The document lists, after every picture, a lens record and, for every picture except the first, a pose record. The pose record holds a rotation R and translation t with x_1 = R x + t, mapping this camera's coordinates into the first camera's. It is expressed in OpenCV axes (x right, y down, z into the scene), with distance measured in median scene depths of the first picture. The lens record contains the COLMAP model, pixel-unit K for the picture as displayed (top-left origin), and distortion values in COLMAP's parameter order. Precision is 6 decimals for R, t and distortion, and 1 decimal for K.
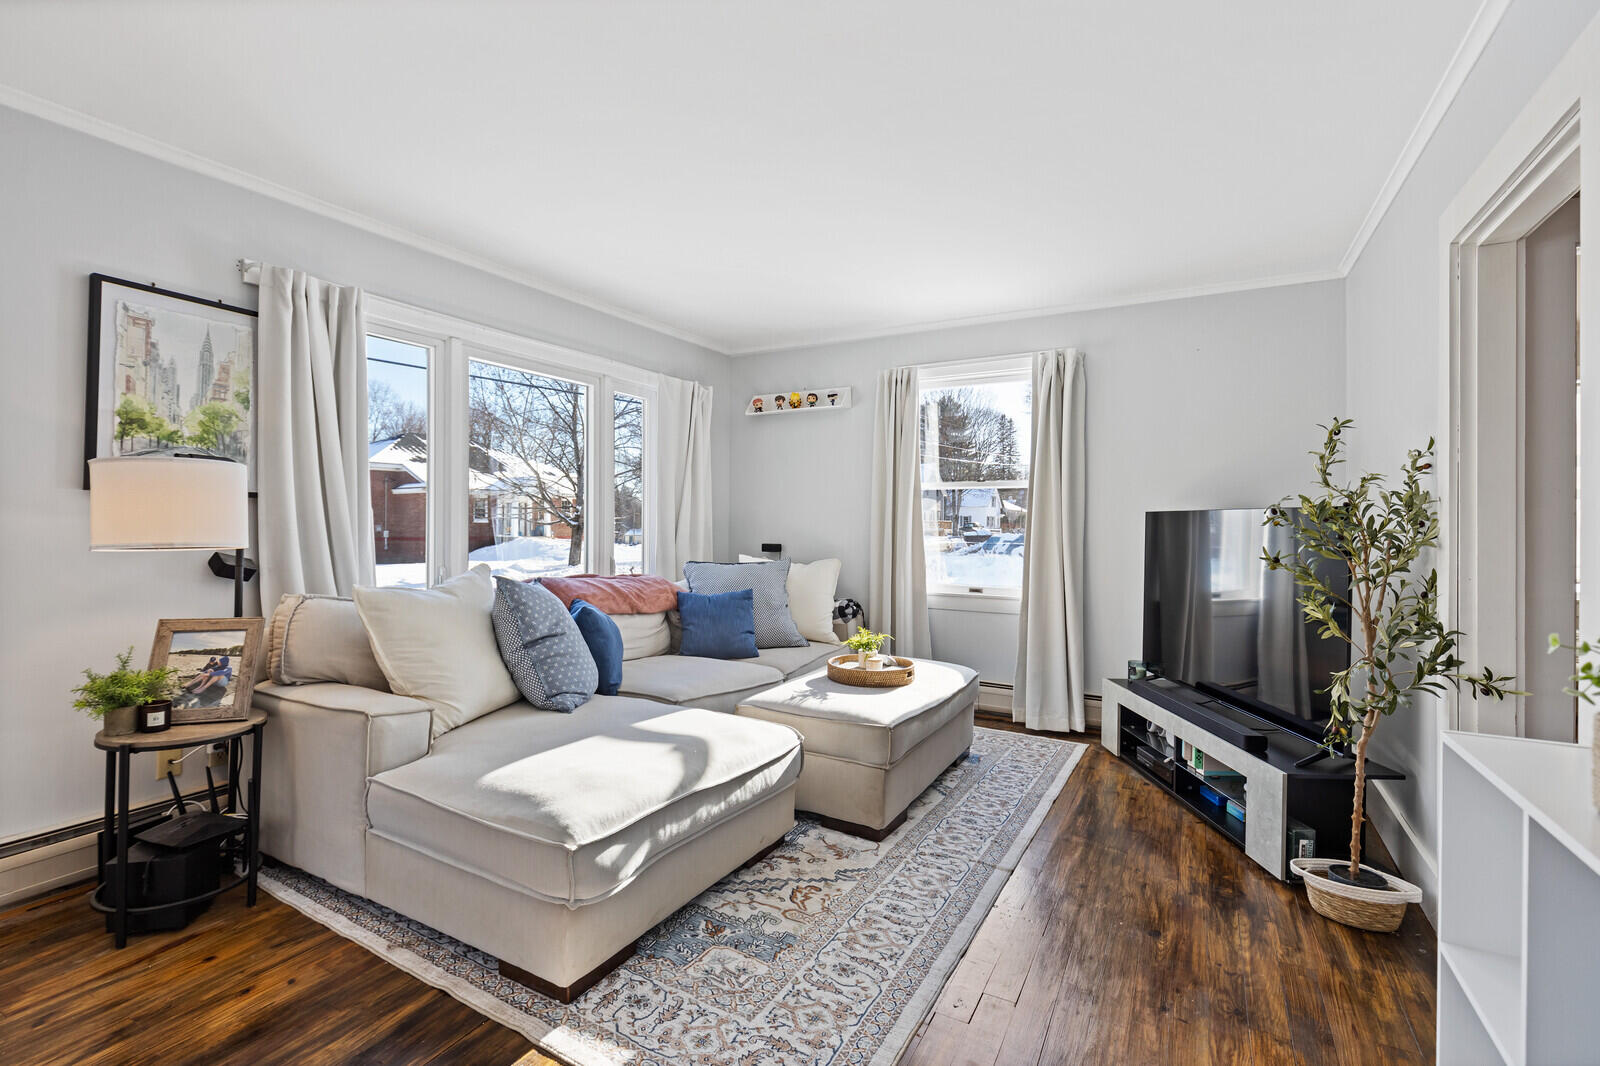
lens RADIAL K [[724.1, 0, 796.4], [0, 724.1, 526.6], [0, 0, 1]] dist [-0.000140, -0.001339]
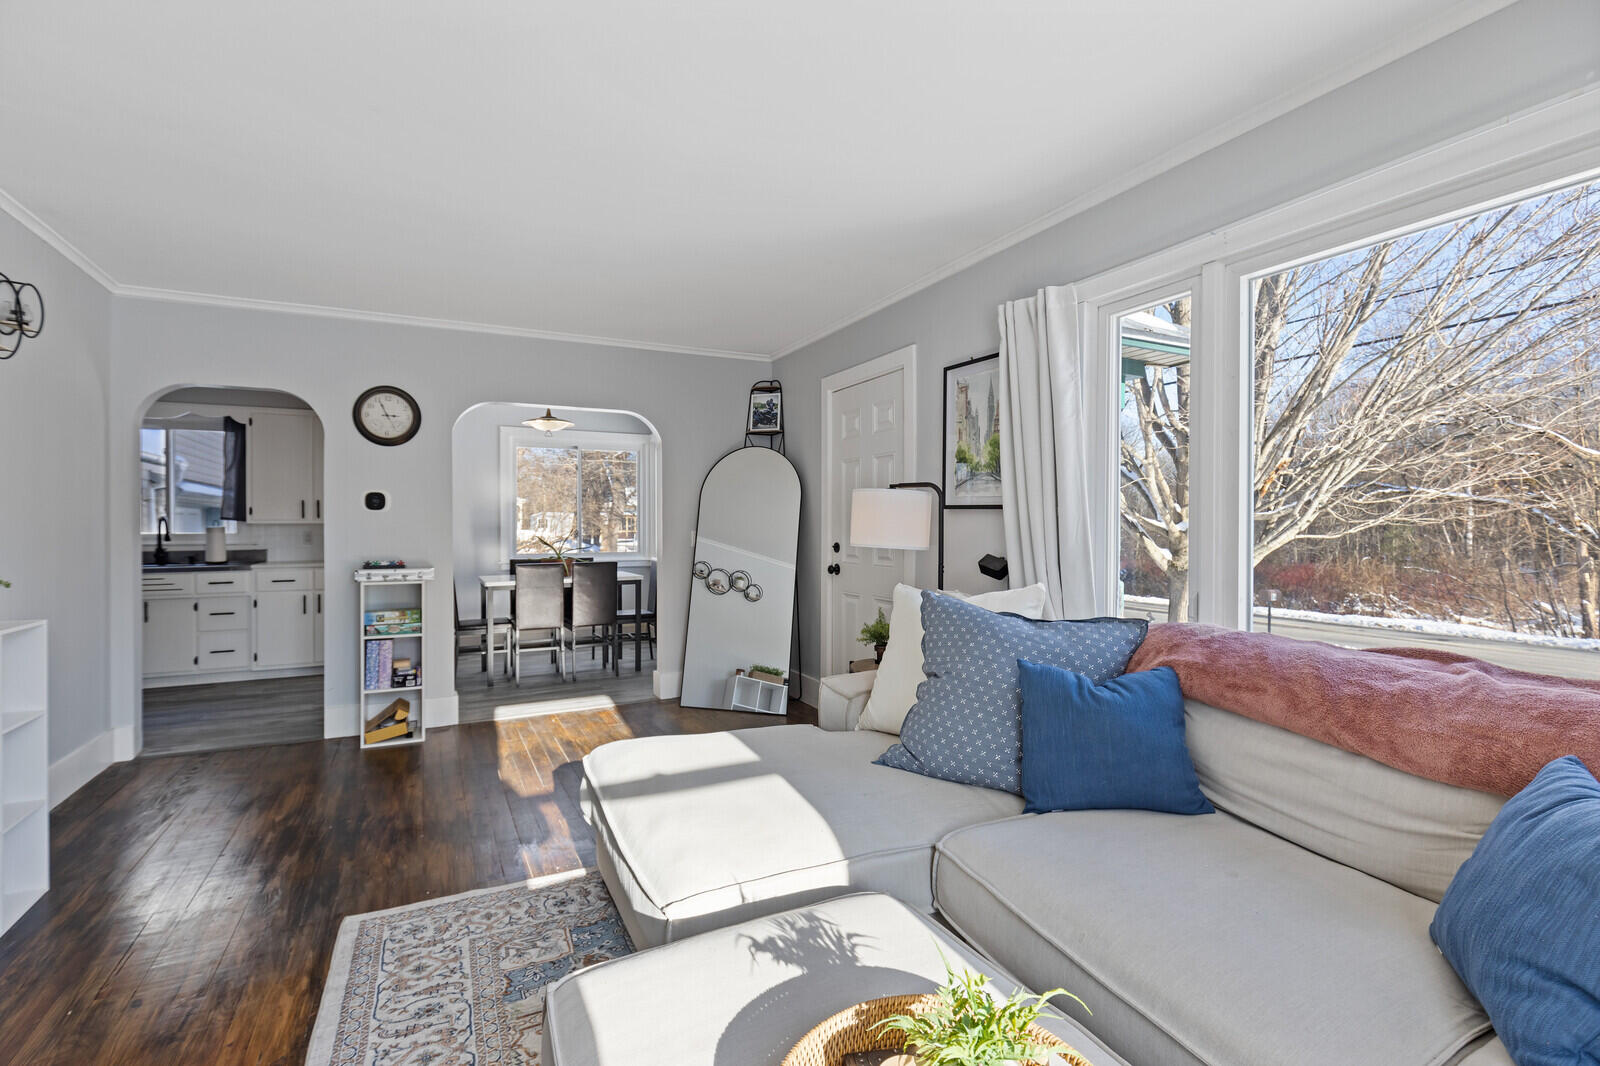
lens RADIAL K [[724.1, 0, 794.0], [0, 724.1, 530.6], [0, 0, 1]] dist [-0.000140, -0.001339]
pose [[-0.554766, 0.000863, -0.832006, 0.478679], [-0.003739, 0.999987, 0.003531, -0.009092], [0.831998, 0.005070, -0.554755, 1.573463]]
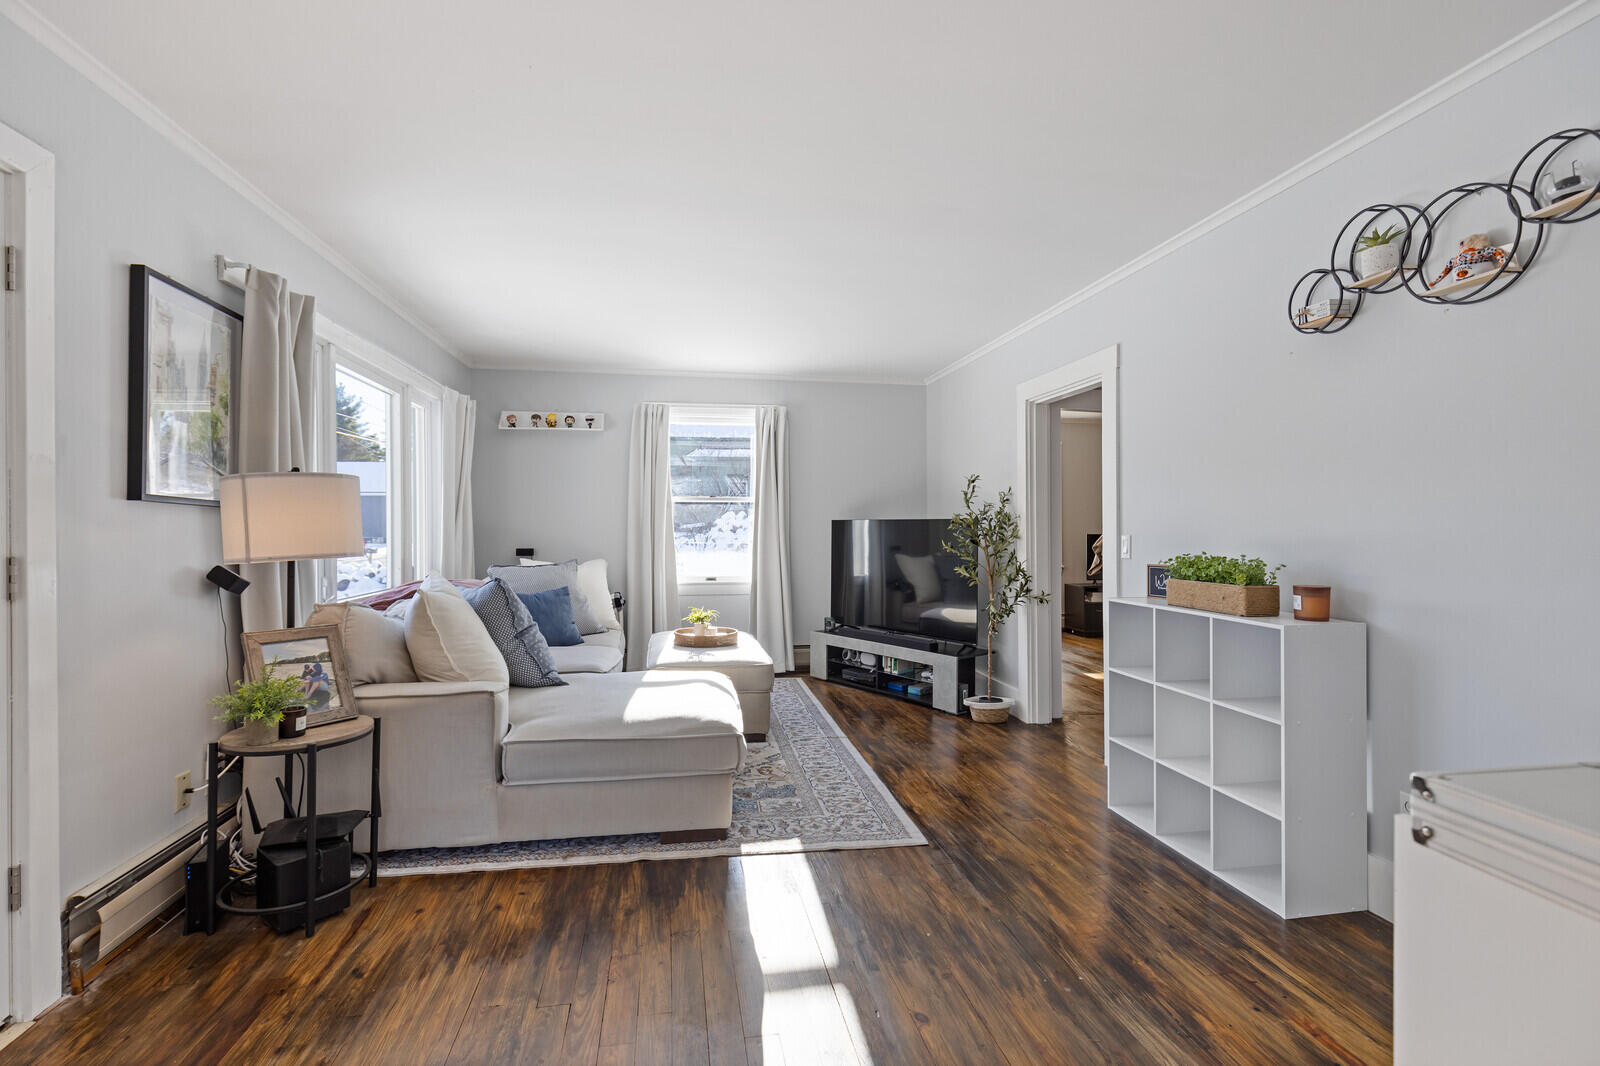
lens RADIAL K [[724.1, 0, 790.2], [0, 724.1, 528.5], [0, 0, 1]] dist [-0.000140, -0.001339]
pose [[0.779378, -0.007595, 0.626507, -0.901096], [0.008771, 0.999961, 0.001212, -0.008915], [-0.626492, 0.004551, 0.779415, -0.233771]]
